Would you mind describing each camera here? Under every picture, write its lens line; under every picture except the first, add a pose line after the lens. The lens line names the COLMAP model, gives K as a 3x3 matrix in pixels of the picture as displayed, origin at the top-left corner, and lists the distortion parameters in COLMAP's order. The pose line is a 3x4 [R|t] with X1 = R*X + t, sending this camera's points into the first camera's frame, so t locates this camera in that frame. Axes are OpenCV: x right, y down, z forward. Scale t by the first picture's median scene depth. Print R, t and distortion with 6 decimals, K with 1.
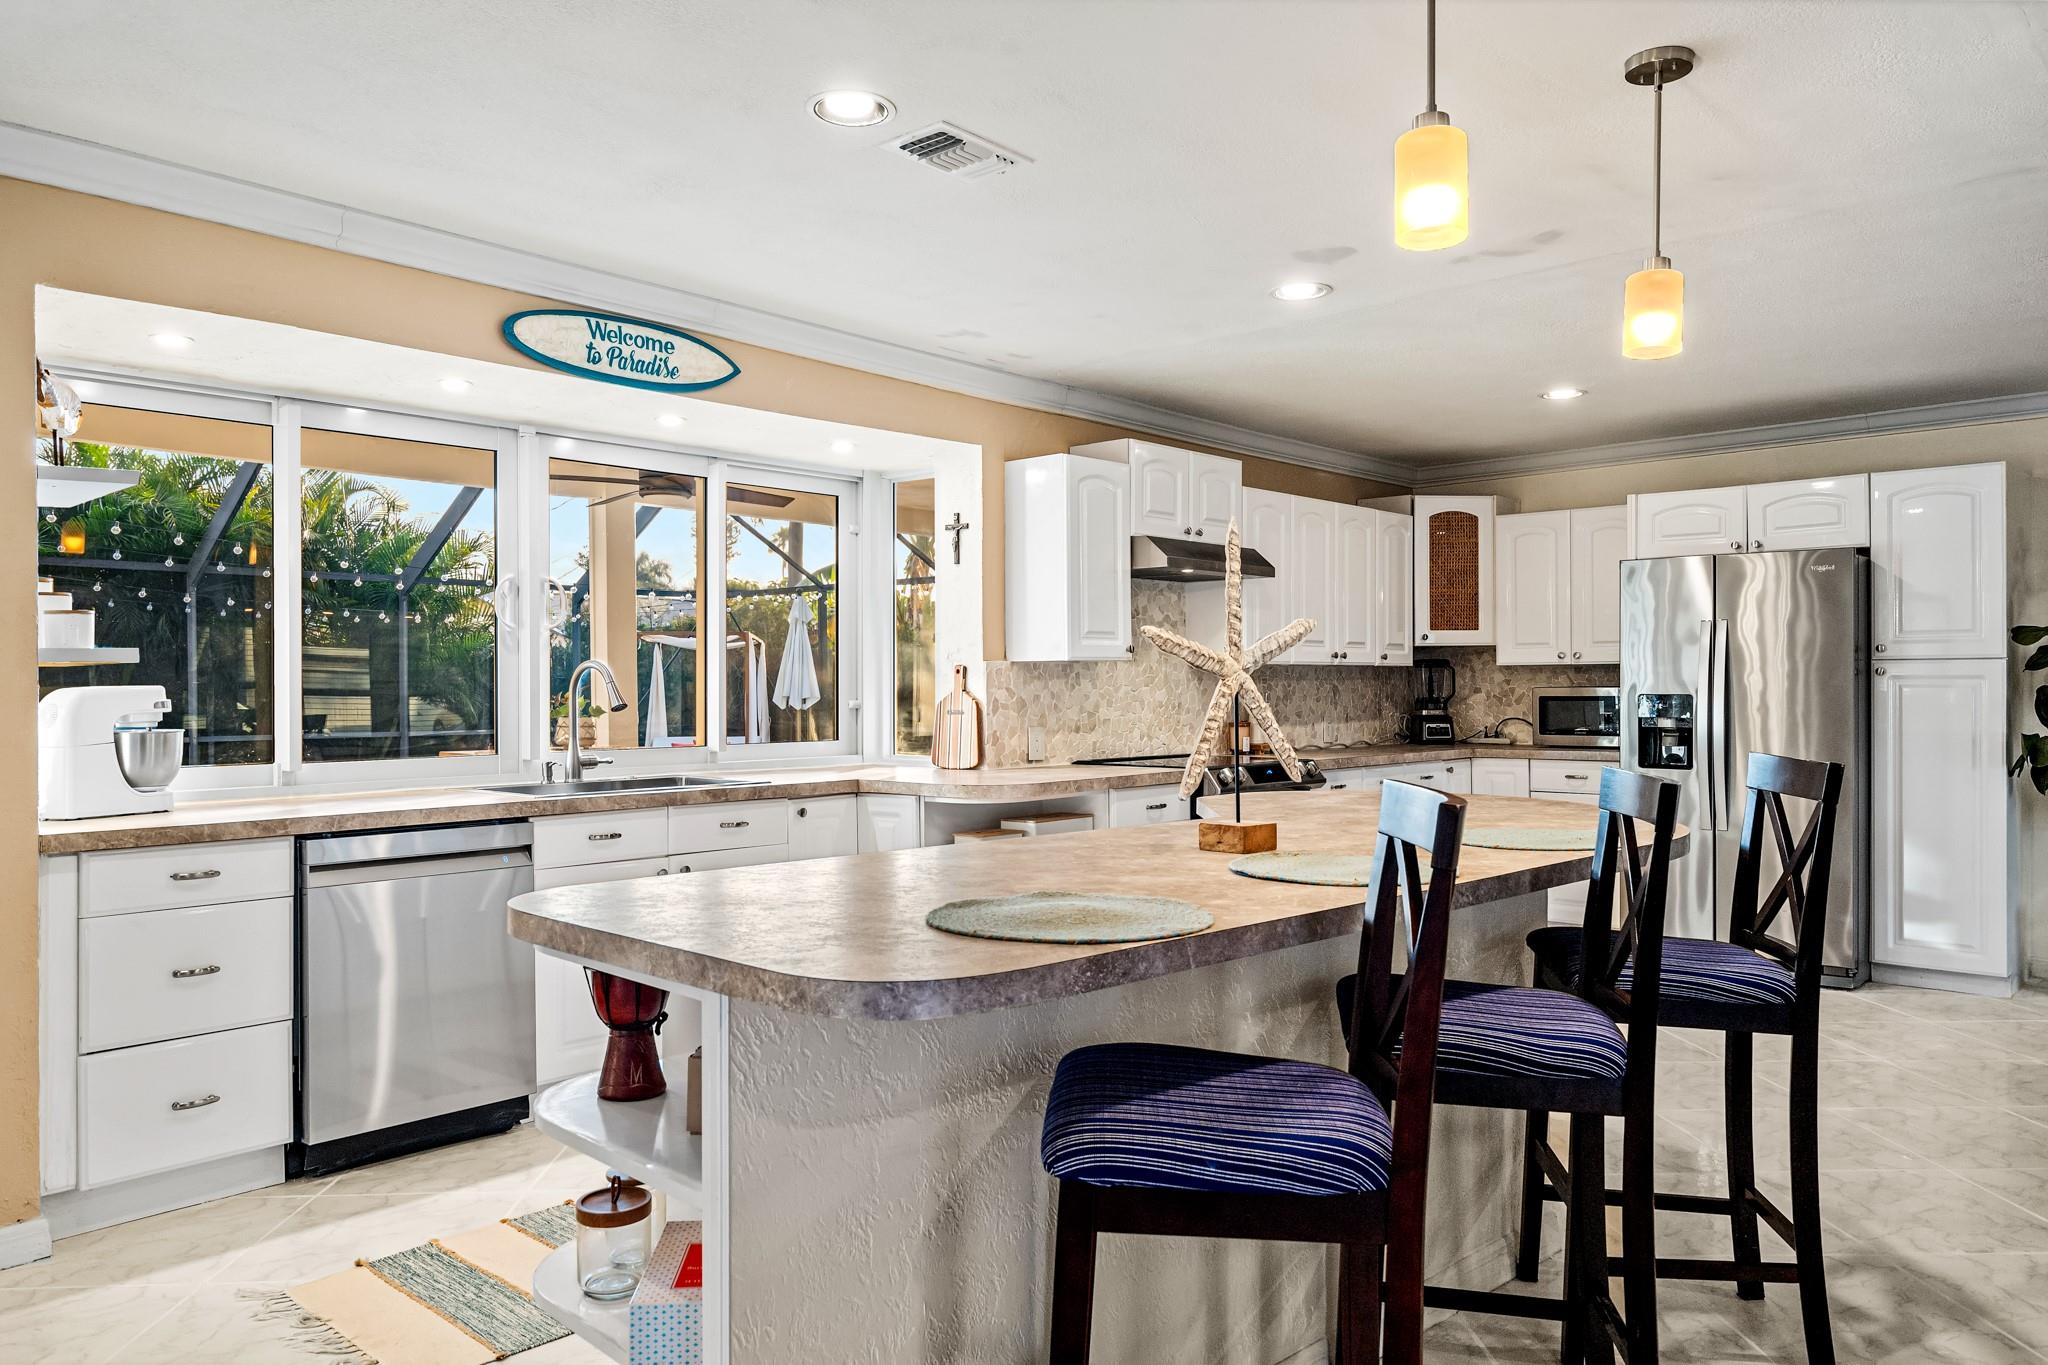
lens RADIAL K [[1414.8, 0, 1018.2], [0, 1414.8, 683.3], [0, 0, 1]] dist [0.009112, -0.002320]
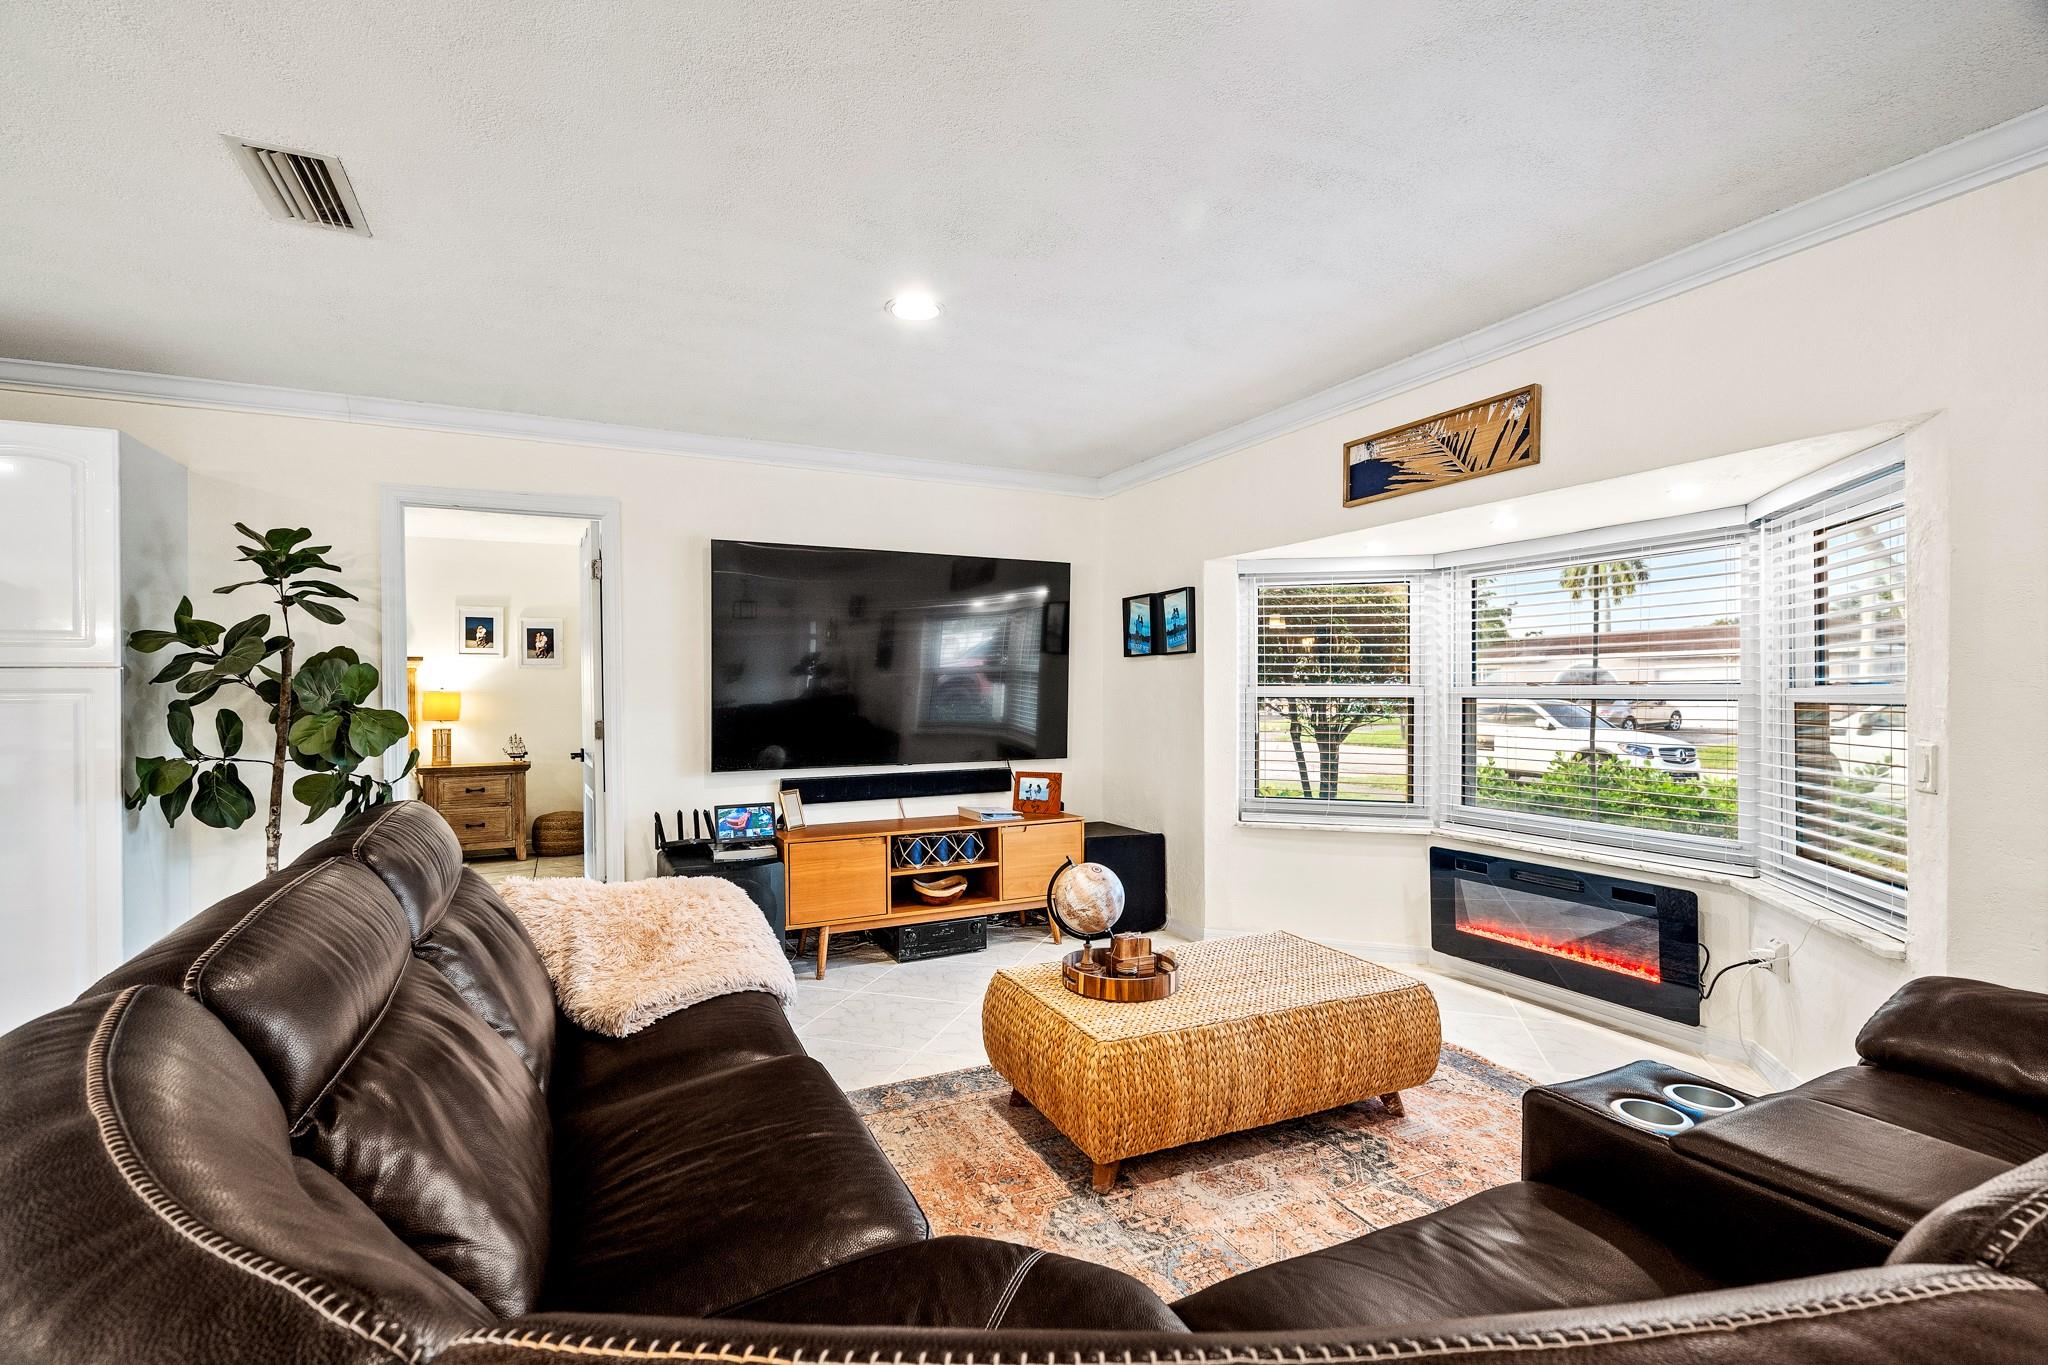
lens RADIAL K [[926.8, 0, 1018.5], [0, 926.8, 690.0], [0, 0, 1]] dist [-0.002671, 0.000545]
pose [[0.353351, 0.000124, 0.935491, 0.377425], [0.006161, 0.999978, -0.002460, 0.000229], [-0.935470, 0.006633, 0.353343, 0.322636]]
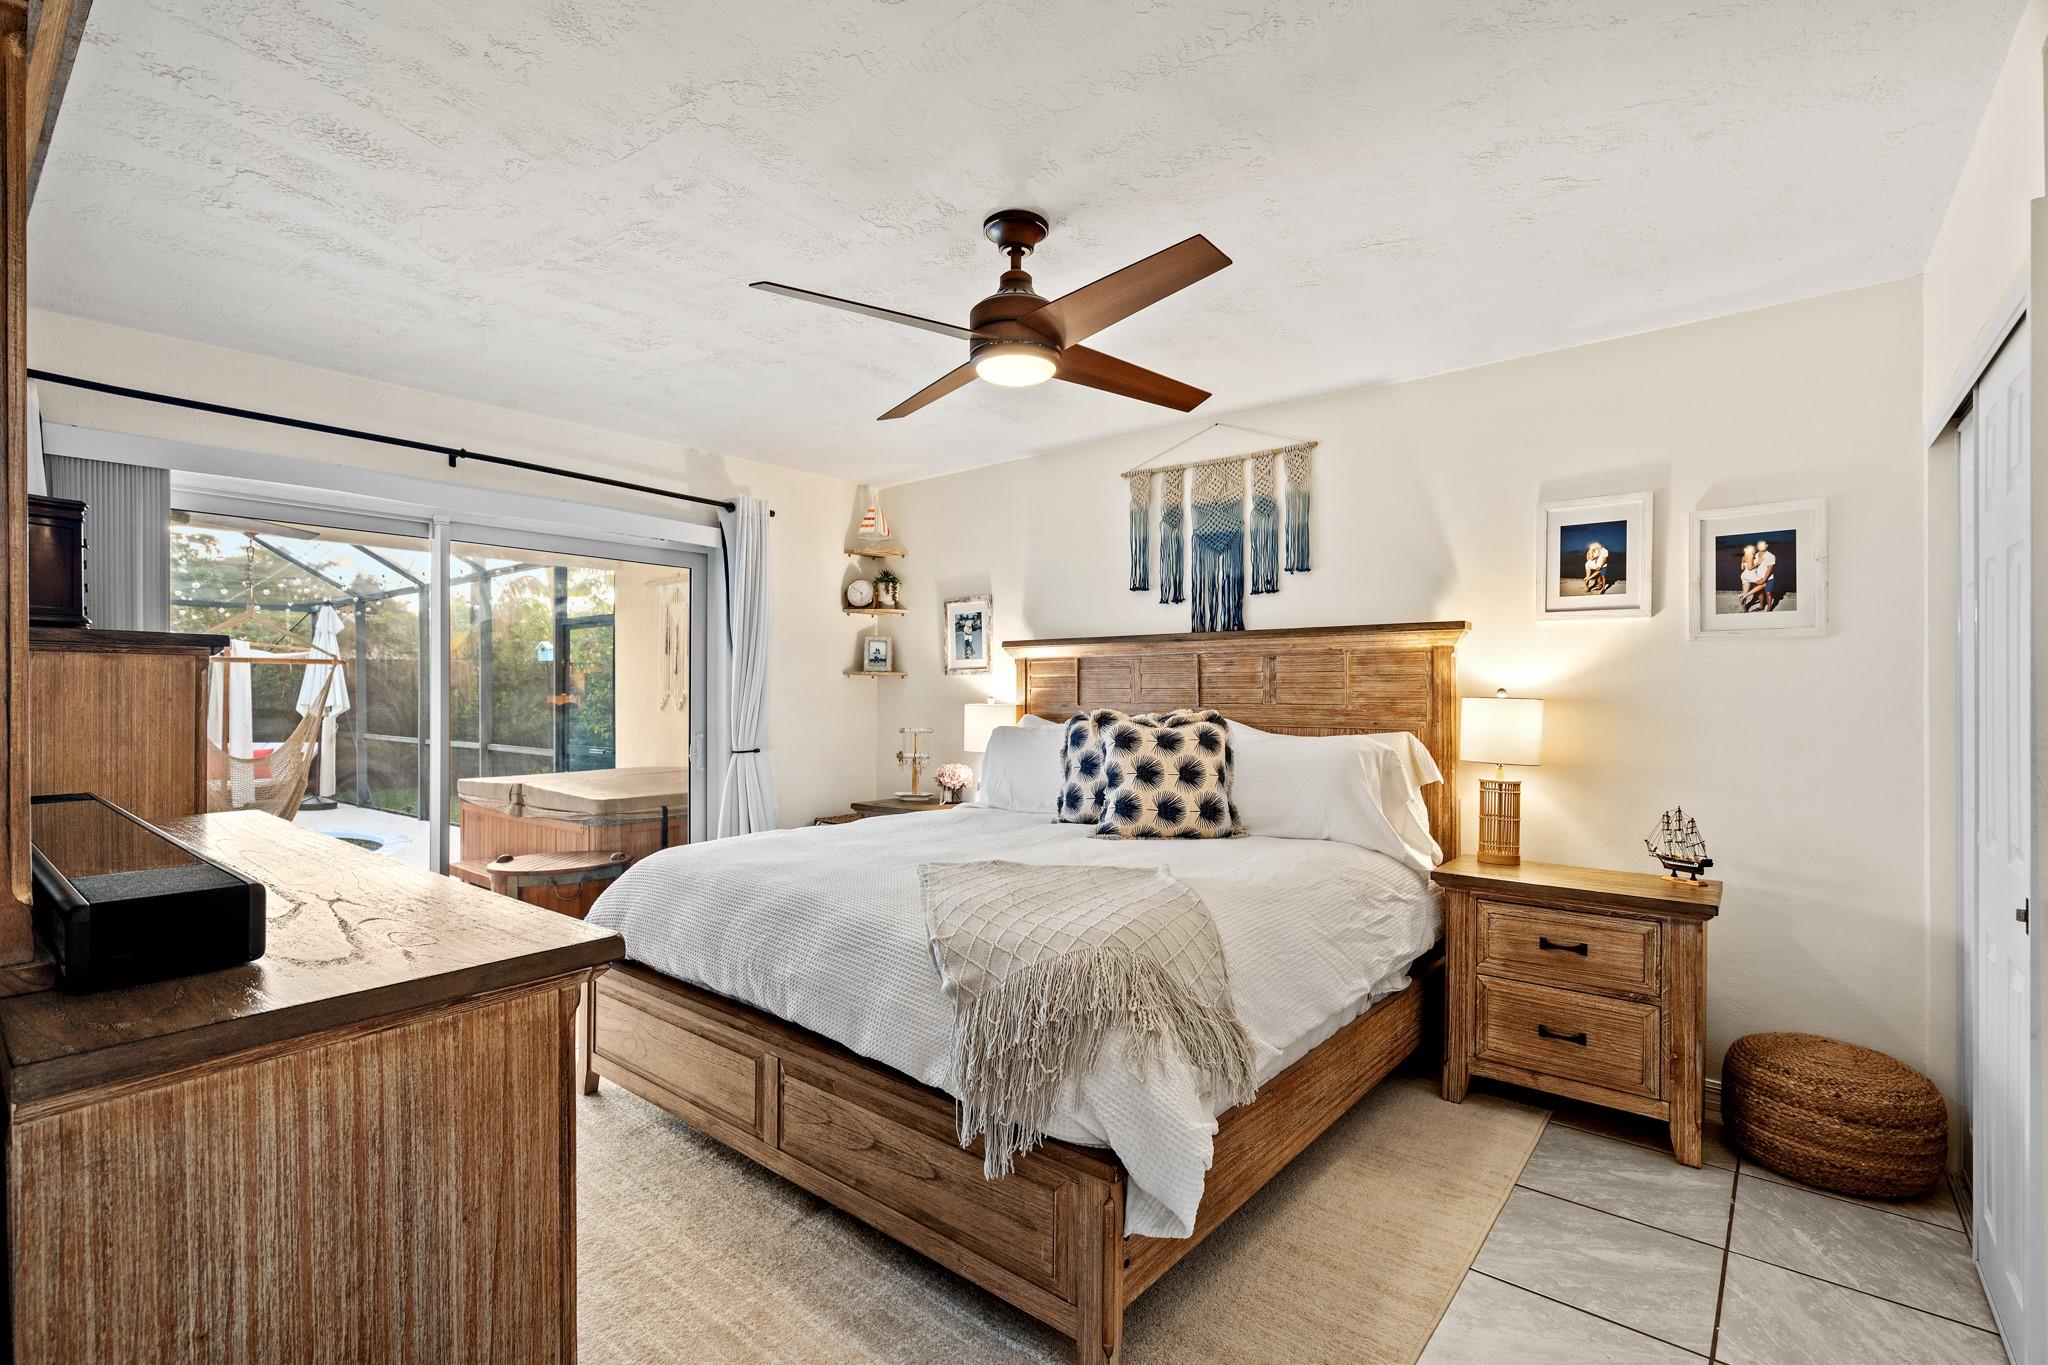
lens RADIAL K [[926.8, 0, 1018.5], [0, 926.8, 690.0], [0, 0, 1]] dist [-0.002671, 0.000545]
pose [[0.998631, 0.005107, 0.052049, 0.958307], [-0.005078, 0.999987, -0.000692, -0.007689], [-0.052052, 0.000427, 0.998644, 0.958271]]
